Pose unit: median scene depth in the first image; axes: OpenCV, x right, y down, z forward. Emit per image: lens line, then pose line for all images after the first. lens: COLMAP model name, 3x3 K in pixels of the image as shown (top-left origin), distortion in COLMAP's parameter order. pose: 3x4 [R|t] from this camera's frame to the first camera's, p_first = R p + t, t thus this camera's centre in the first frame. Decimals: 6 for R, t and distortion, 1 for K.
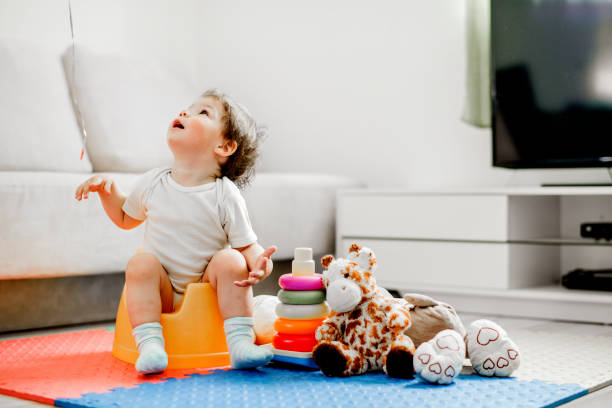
lens RADIAL K [[1024.3, 0, 327.0], [0, 1024.3, 205.5], [0, 0, 1]] dist [-0.166155, 0.000000]
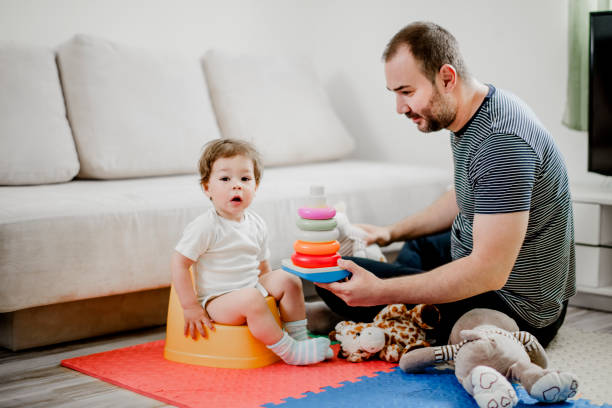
lens RADIAL K [[1024.3, 0, 308.1], [0, 1024.3, 206.7], [0, 0, 1]] dist [-0.166155, 0.000000]
pose [[0.991914, 0.017137, -0.125749, -0.001191], [-0.004495, 0.994964, 0.100132, -0.114595], [0.126832, -0.098758, 0.986996, -0.133924]]
